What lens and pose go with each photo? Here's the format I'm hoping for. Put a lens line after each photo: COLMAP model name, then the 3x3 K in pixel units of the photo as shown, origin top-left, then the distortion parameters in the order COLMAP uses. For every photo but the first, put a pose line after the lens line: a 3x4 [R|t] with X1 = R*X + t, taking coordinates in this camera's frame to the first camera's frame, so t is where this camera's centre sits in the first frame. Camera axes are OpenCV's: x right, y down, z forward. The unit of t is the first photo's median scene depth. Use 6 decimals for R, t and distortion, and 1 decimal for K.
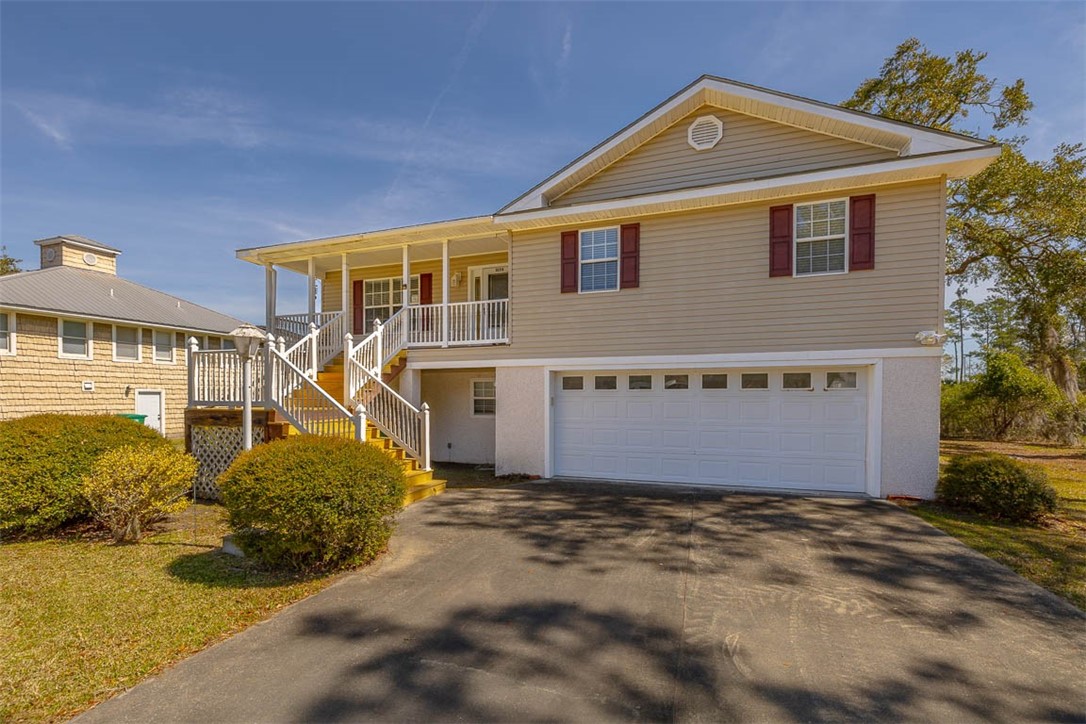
lens RADIAL K [[470.3, 0, 547.4], [0, 470.3, 383.9], [0, 0, 1]] dist [-0.000958, -0.000418]
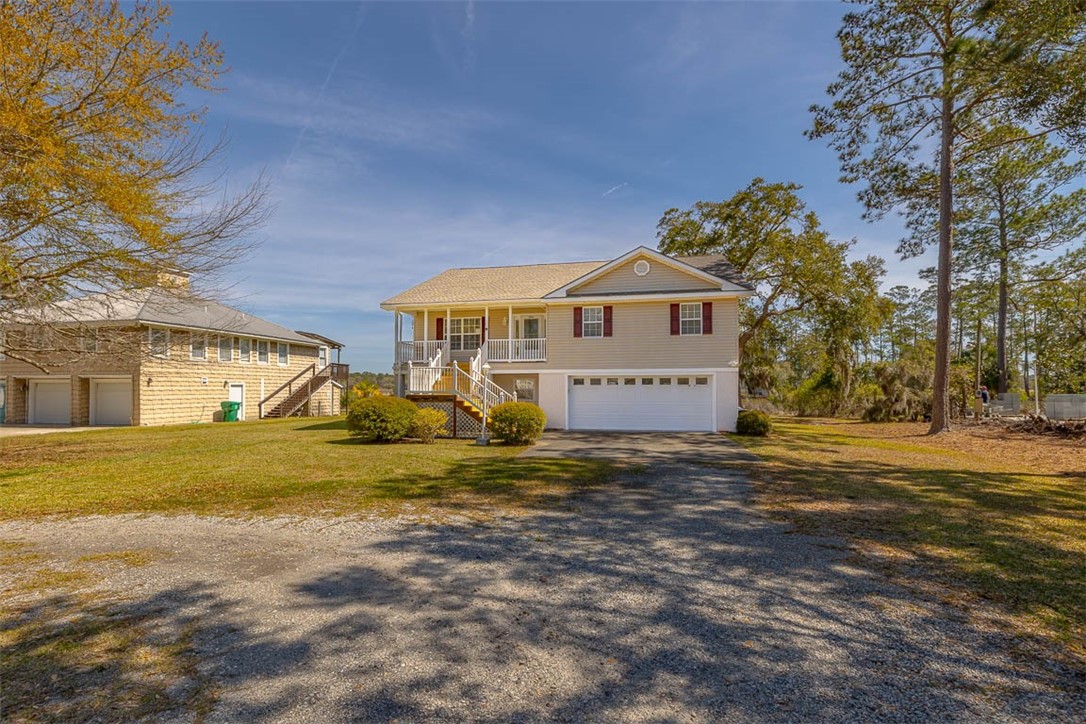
lens RADIAL K [[476.1, 0, 546.4], [0, 476.1, 345.0], [0, 0, 1]] dist [-0.001154, -0.000285]
pose [[0.992776, 0.010744, 0.119501, -0.334030], [-0.003101, 0.997948, -0.063958, -0.028088], [-0.119943, 0.063125, 0.990772, -1.019249]]
